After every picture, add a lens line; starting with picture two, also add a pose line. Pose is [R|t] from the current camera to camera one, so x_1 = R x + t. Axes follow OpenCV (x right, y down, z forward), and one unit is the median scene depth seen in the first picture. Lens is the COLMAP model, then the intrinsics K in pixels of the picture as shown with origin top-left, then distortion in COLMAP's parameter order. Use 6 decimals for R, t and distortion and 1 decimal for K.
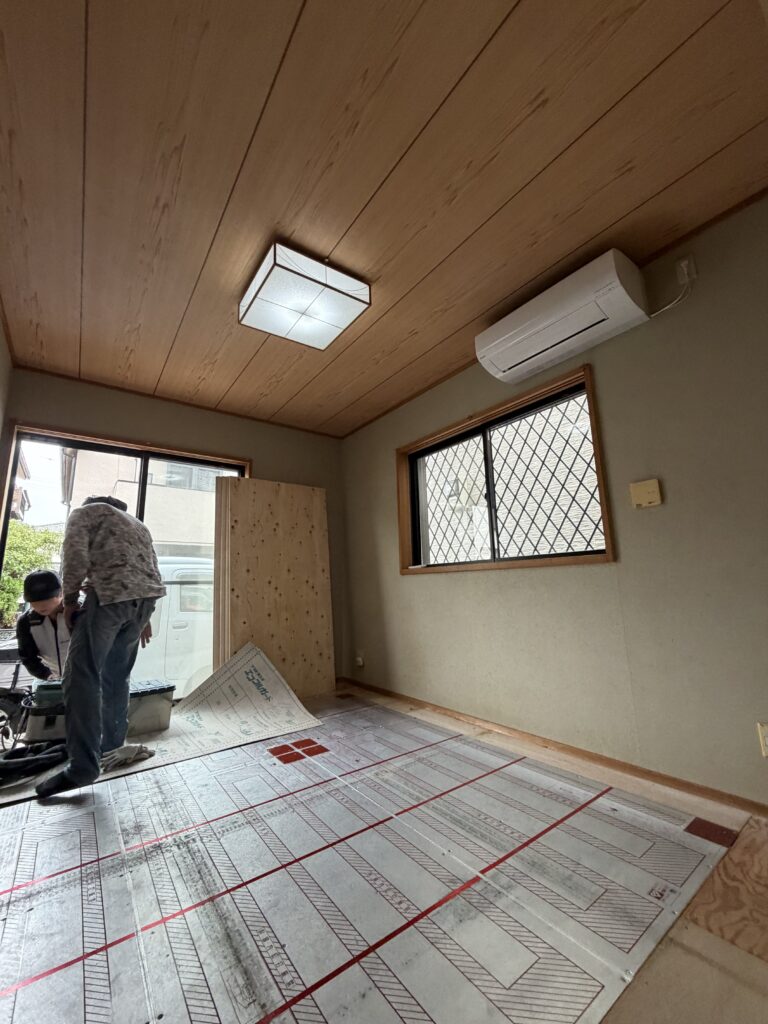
lens RADIAL K [[409.4, 0, 384.7], [0, 409.4, 507.0], [0, 0, 1]] dist [0.000938, 0.000121]
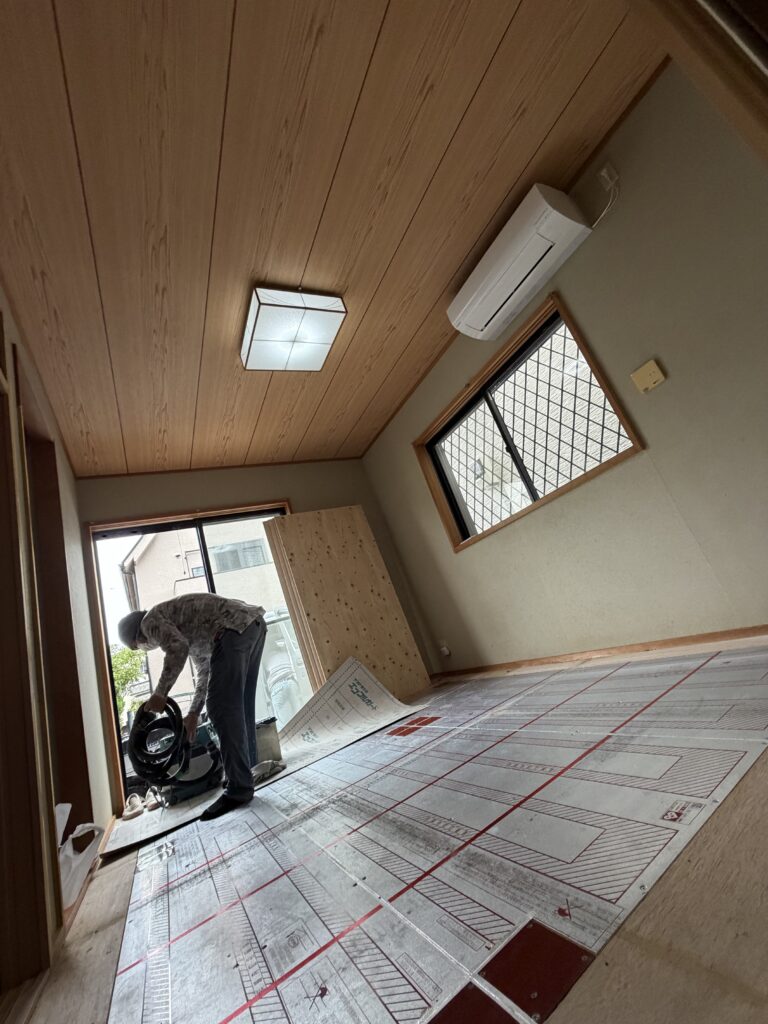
lens RADIAL K [[408.9, 0, 383.7], [0, 408.9, 510.7], [0, 0, 1]] dist [0.000856, -0.000237]
pose [[0.944200, -0.321264, -0.072635, -0.026284], [0.314452, 0.944857, -0.091462, 0.125184], [0.098014, 0.063518, 0.993156, -0.062039]]
